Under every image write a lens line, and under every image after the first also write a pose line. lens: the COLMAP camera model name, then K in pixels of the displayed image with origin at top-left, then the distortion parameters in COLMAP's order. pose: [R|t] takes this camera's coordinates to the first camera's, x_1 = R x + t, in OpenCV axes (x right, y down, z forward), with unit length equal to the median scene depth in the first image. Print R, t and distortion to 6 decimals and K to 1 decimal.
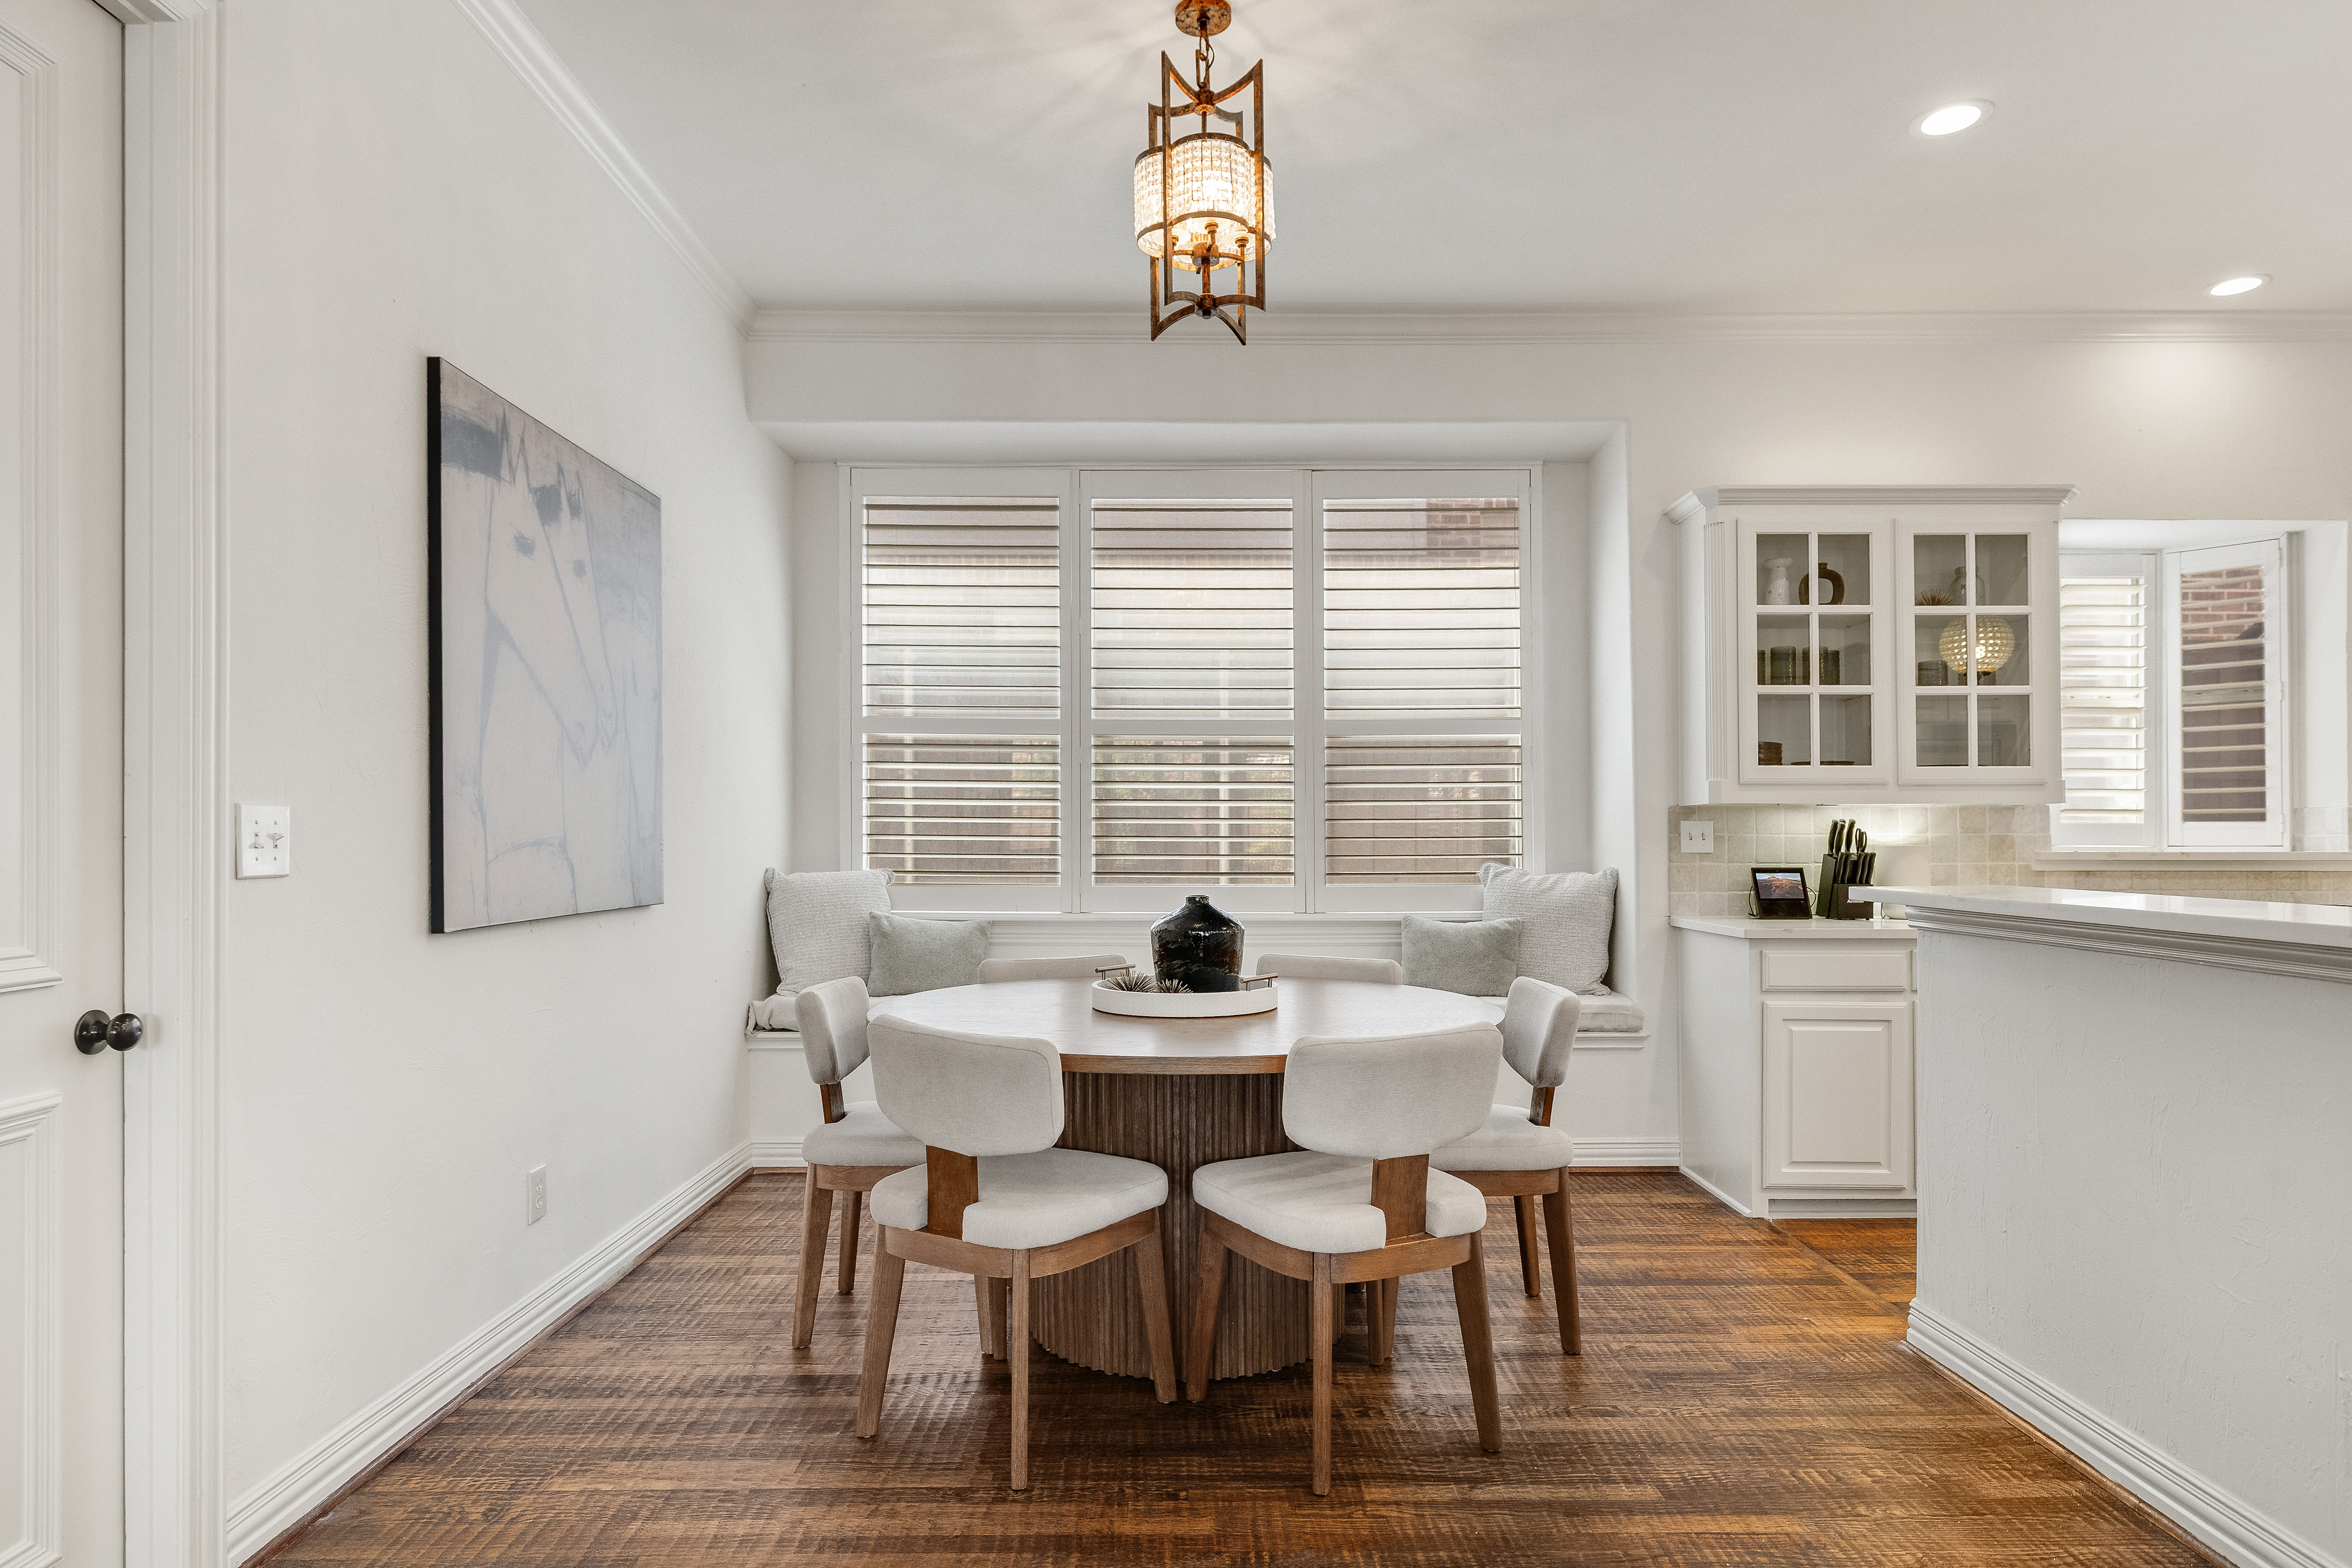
lens RADIAL K [[1370.7, 0, 1184.7], [0, 1370.7, 808.2], [0, 0, 1]] dist [-0.005229, 0.001085]
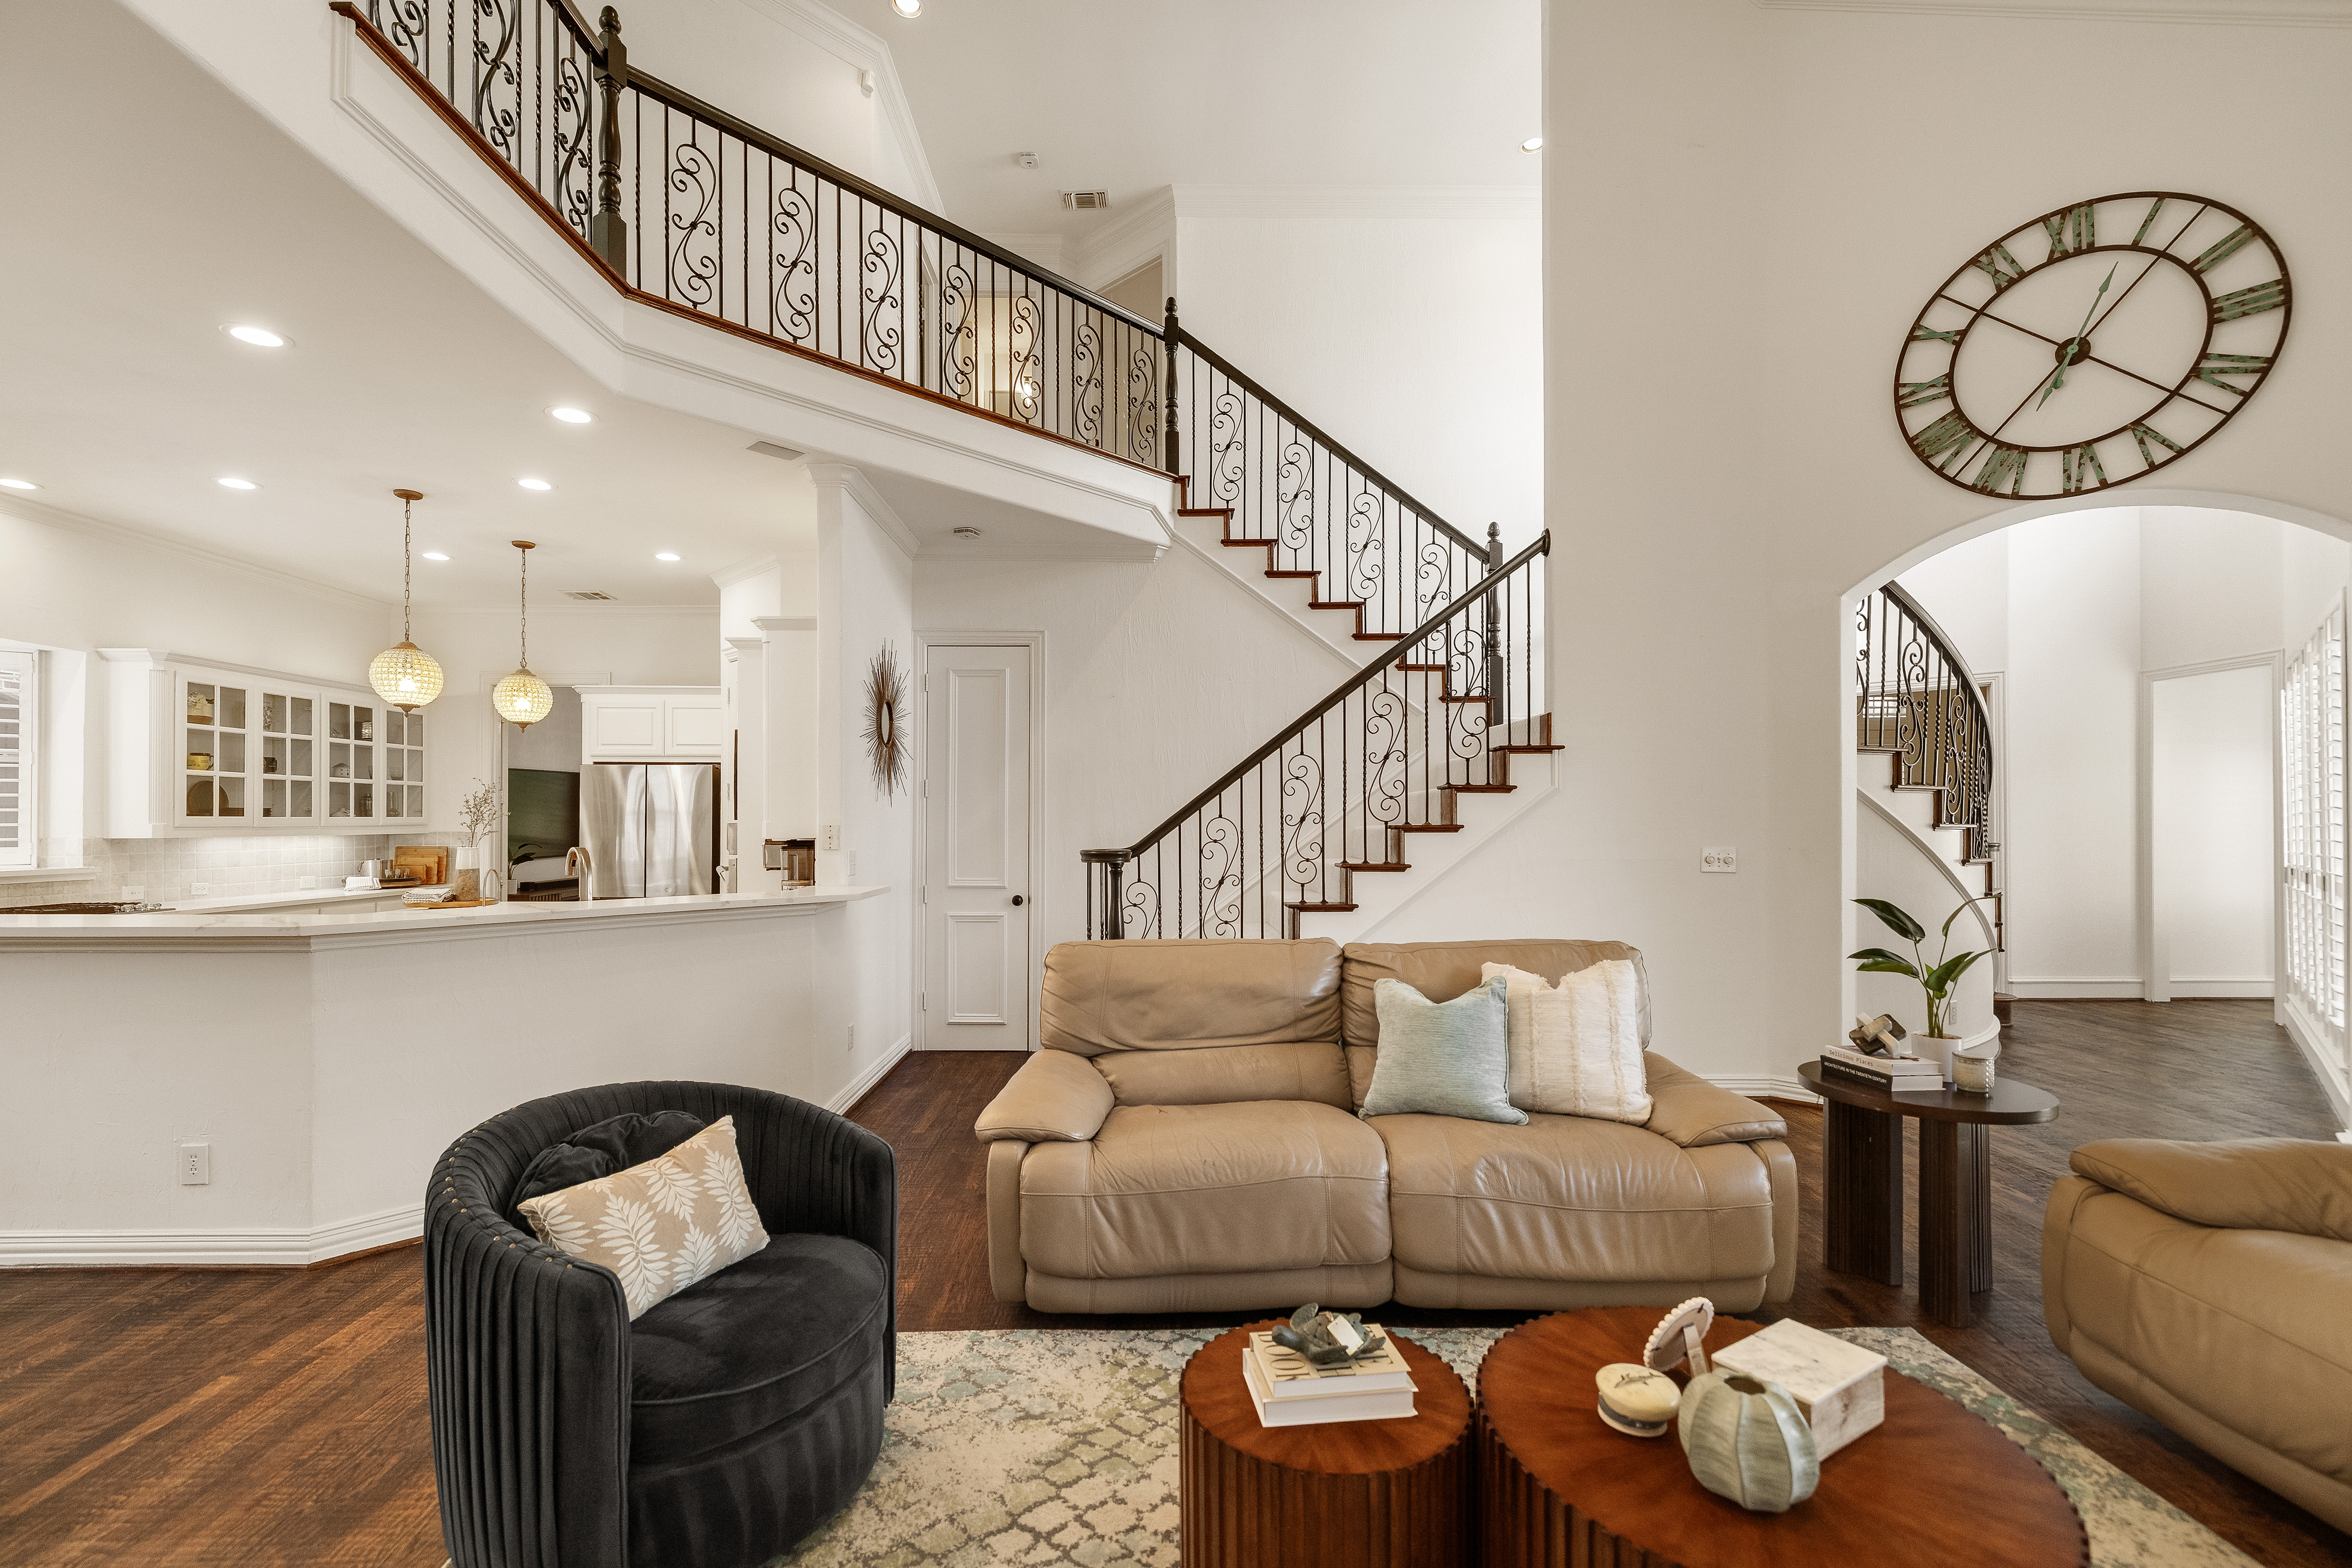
lens RADIAL K [[1021.8, 0, 1167.4], [0, 1021.8, 812.1], [0, 0, 1]] dist [0.000720, -0.000058]
pose [[-0.006764, 0.009034, 0.999936, -0.354667], [-0.019721, 0.999764, -0.009166, -0.049784], [-0.999783, -0.019782, -0.006585, -0.245401]]
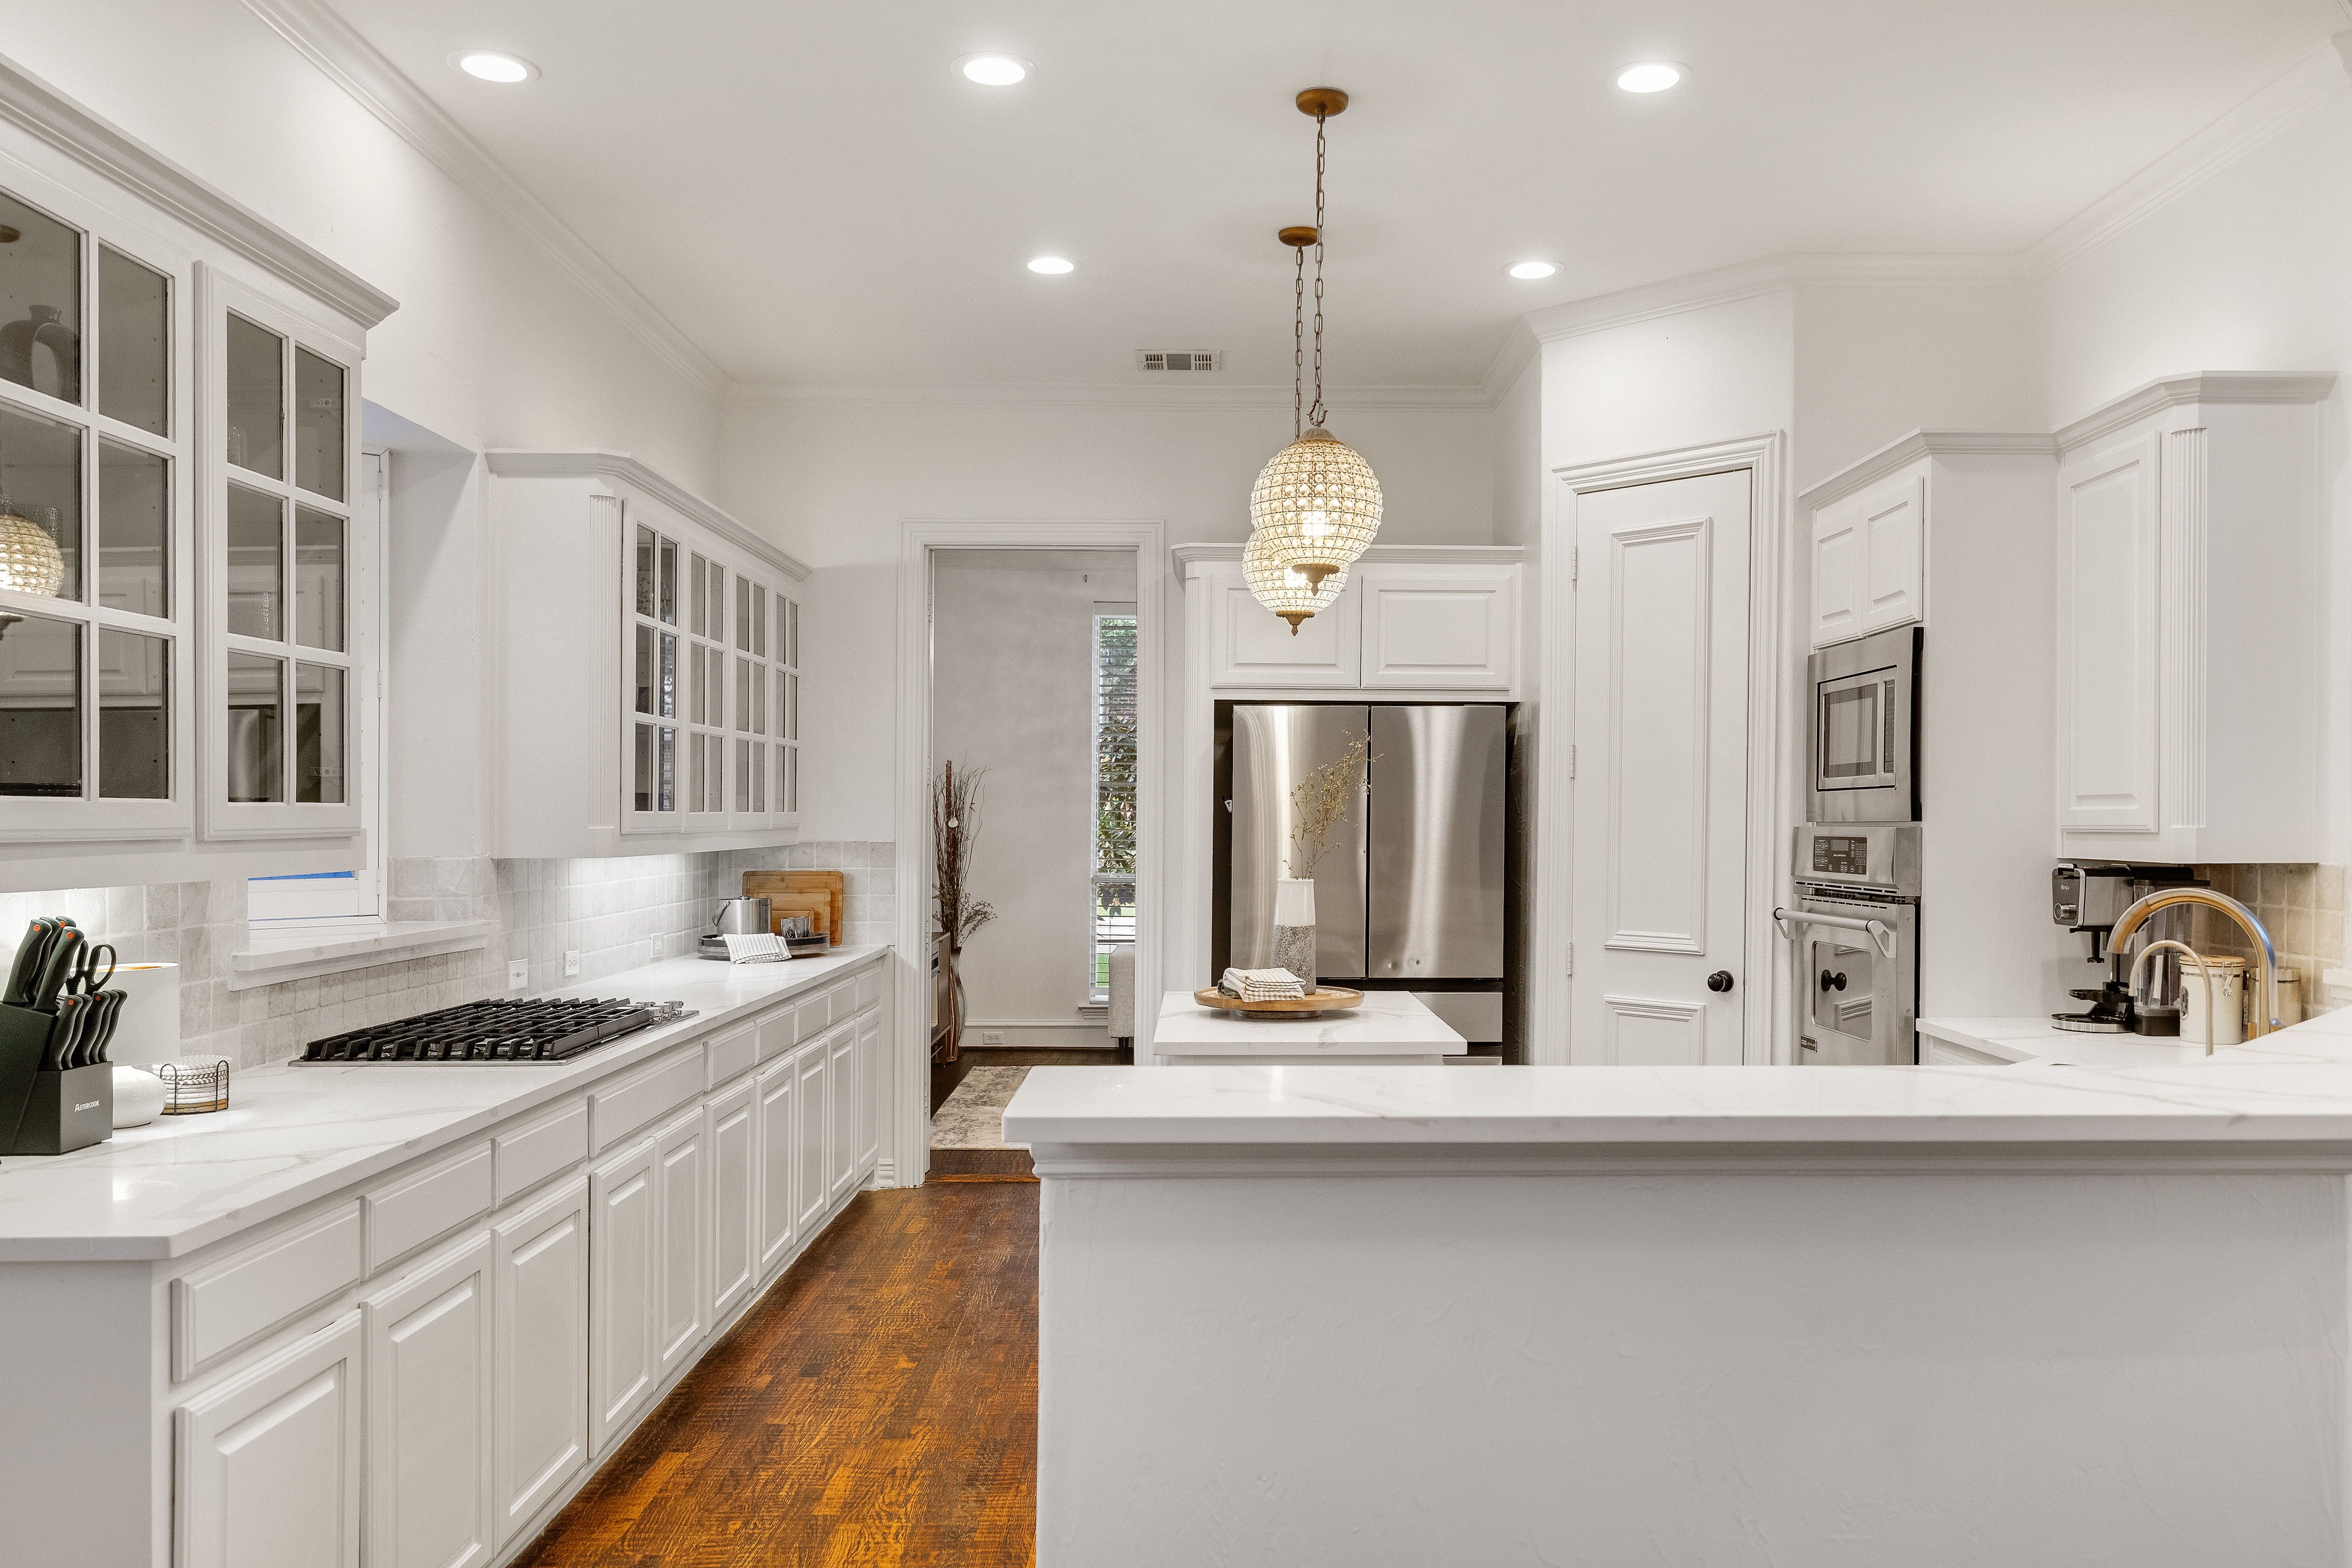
lens RADIAL K [[1771.0, 0, 1254.9], [0, 1771.0, 828.0], [0, 0, 1]] dist [-0.005665, -0.001358]
pose [[-0.020483, -0.006498, 0.999769, -0.089456], [-0.022018, 0.999739, 0.006047, -0.035543], [-0.999548, -0.021889, -0.020621, 0.702598]]
